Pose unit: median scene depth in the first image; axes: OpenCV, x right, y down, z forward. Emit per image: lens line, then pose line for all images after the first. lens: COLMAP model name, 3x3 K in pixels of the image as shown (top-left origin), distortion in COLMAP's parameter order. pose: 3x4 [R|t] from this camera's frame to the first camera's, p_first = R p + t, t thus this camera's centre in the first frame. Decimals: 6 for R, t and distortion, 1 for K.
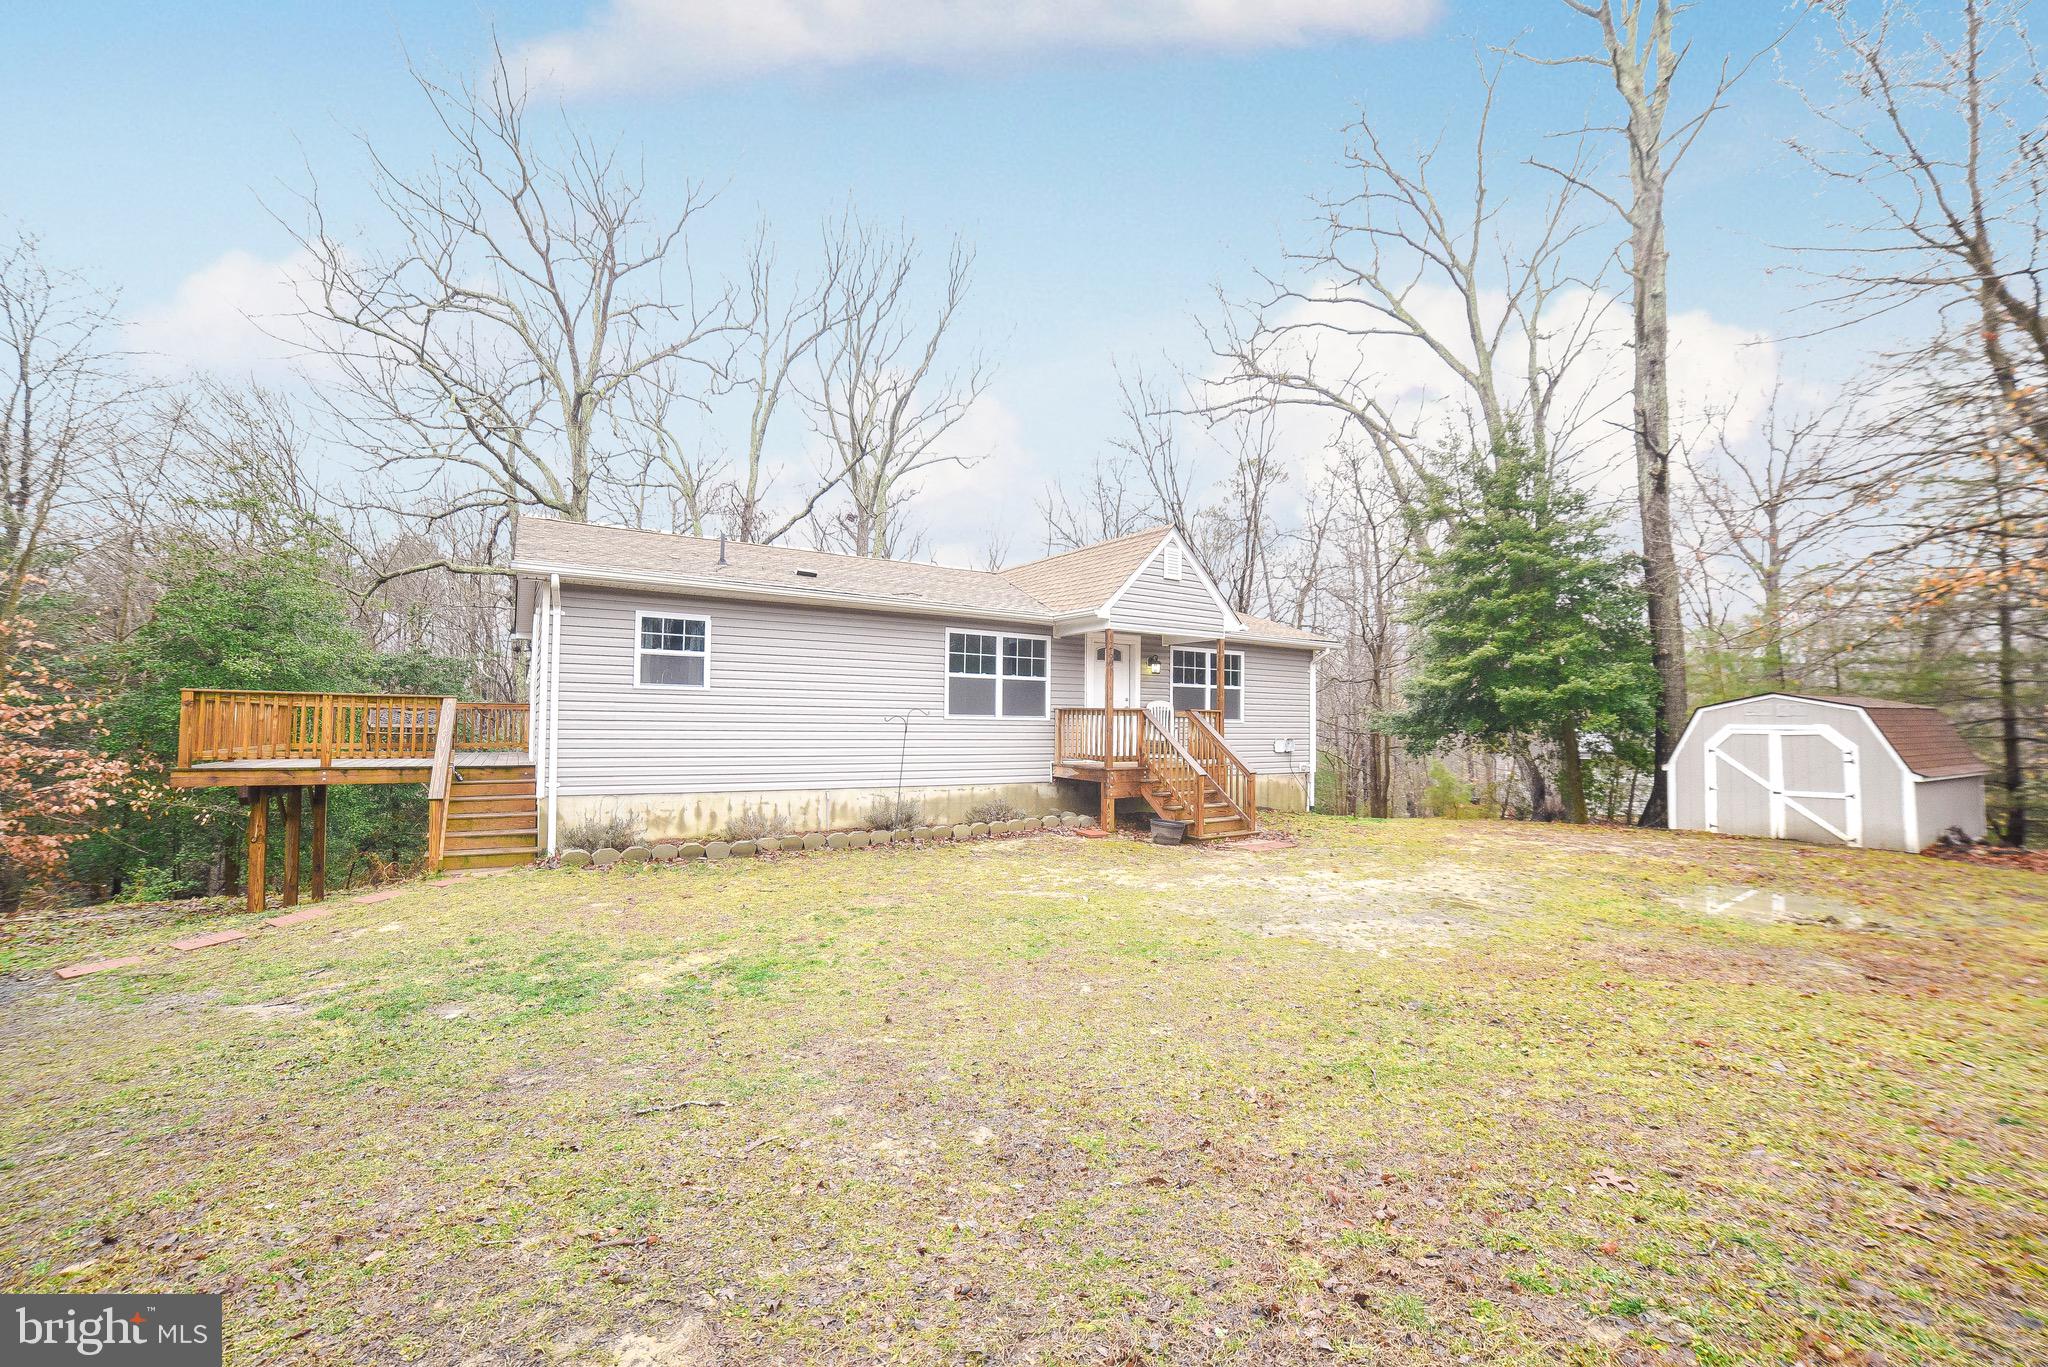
lens RADIAL K [[815.0, 0, 1019.8], [0, 815.0, 682.4], [0, 0, 1]] dist [-0.052023, 0.005805]
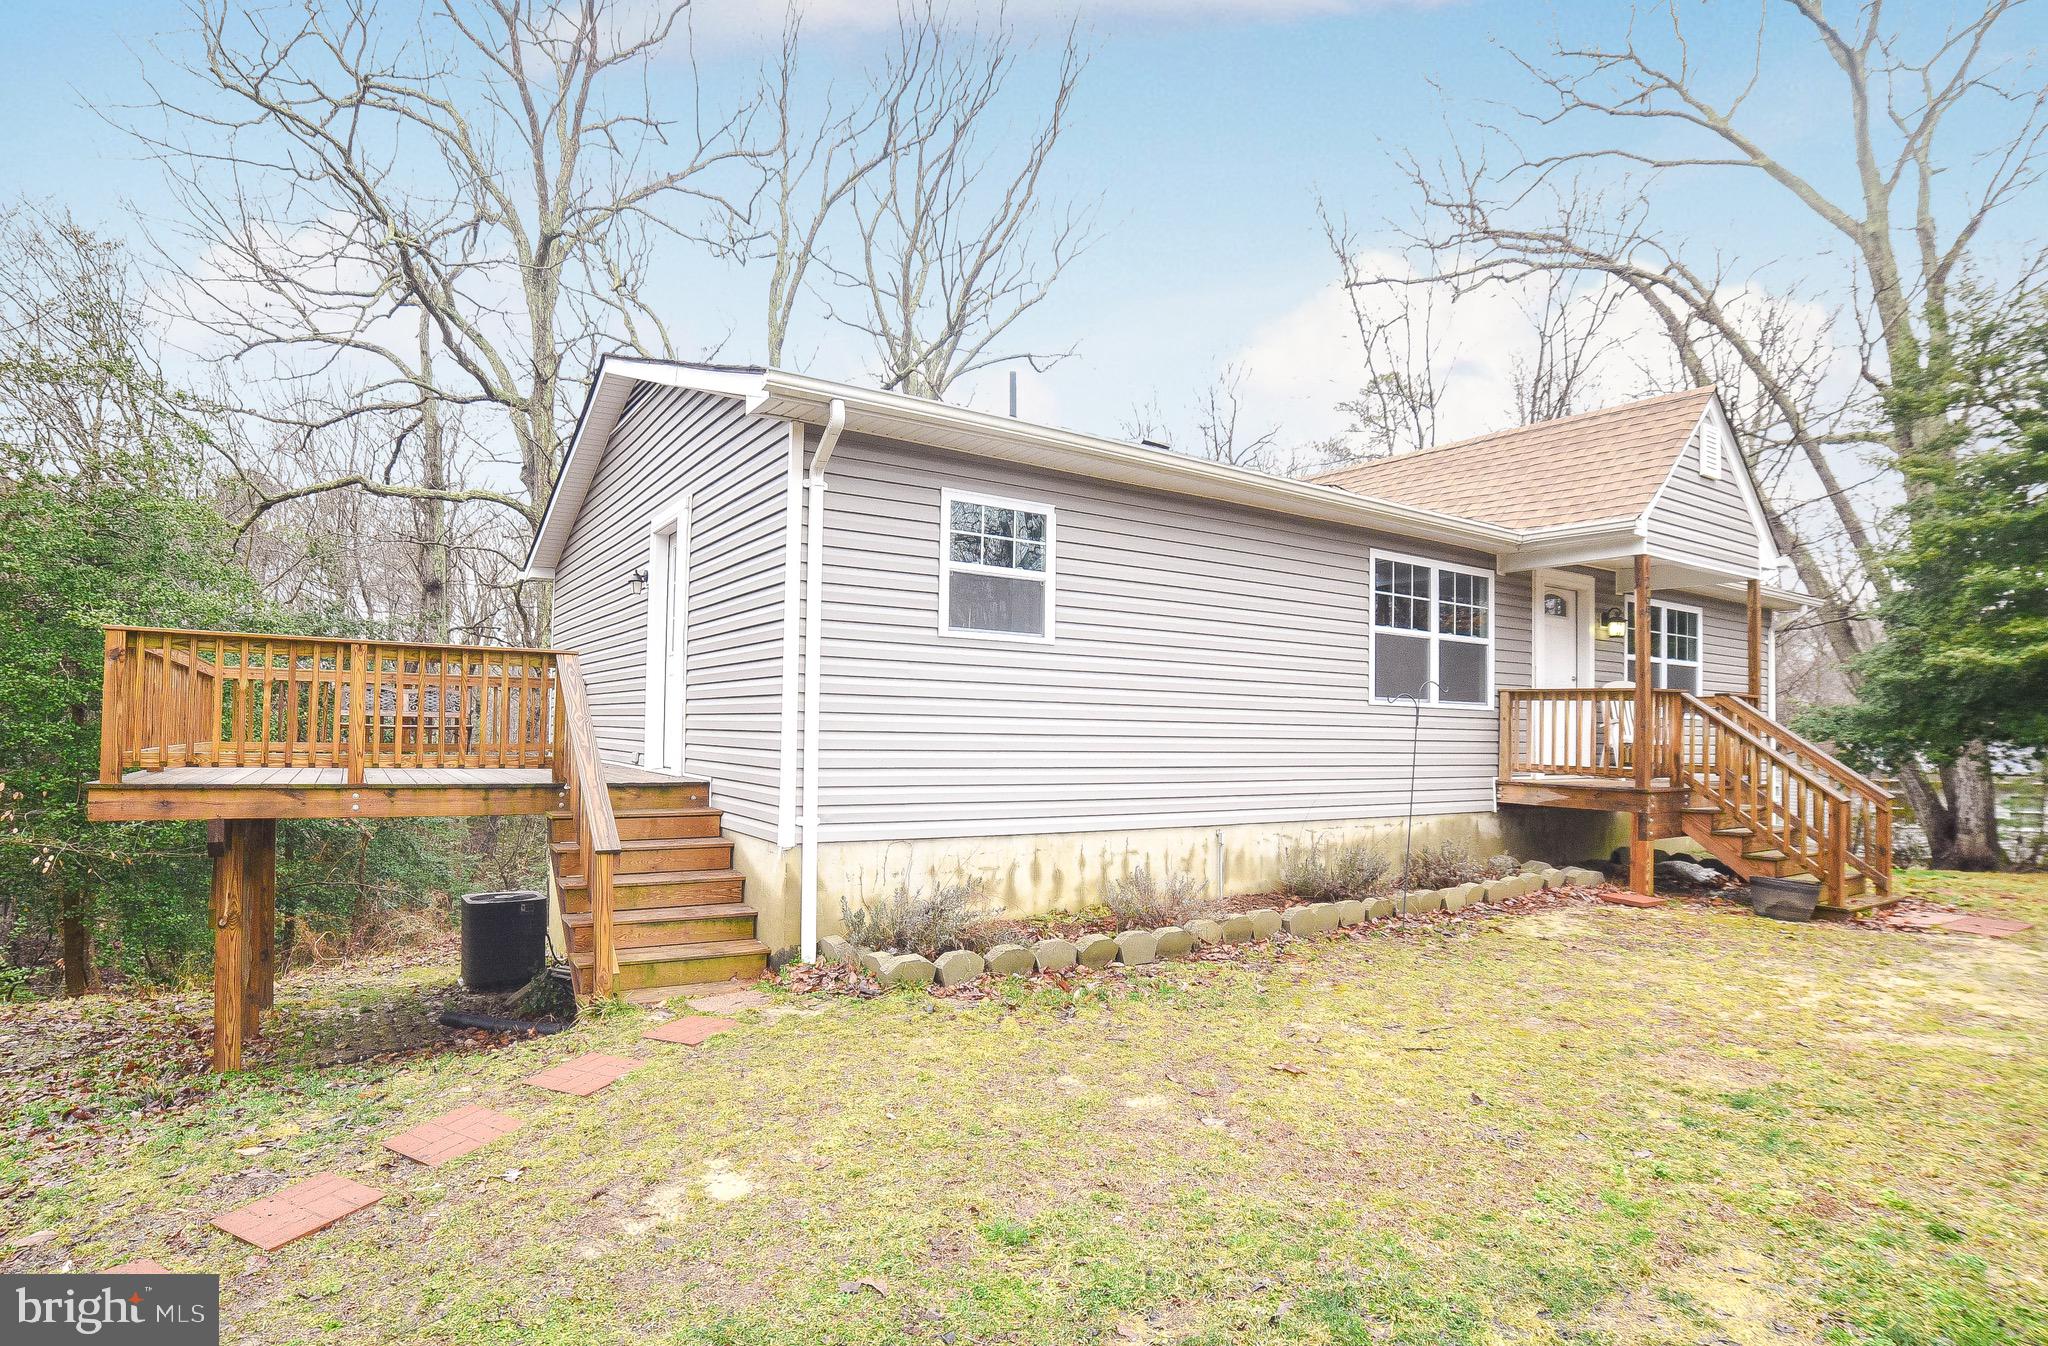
lens RADIAL K [[1034.2, 0, 975.5], [0, 1034.2, 695.9], [0, 0, 1]] dist [-0.053157, 0.001473]
pose [[0.999959, 0.007557, -0.004922, -0.351946], [-0.007471, 0.999822, 0.017339, 0.026619], [0.005052, -0.017302, 0.999838, 0.253033]]
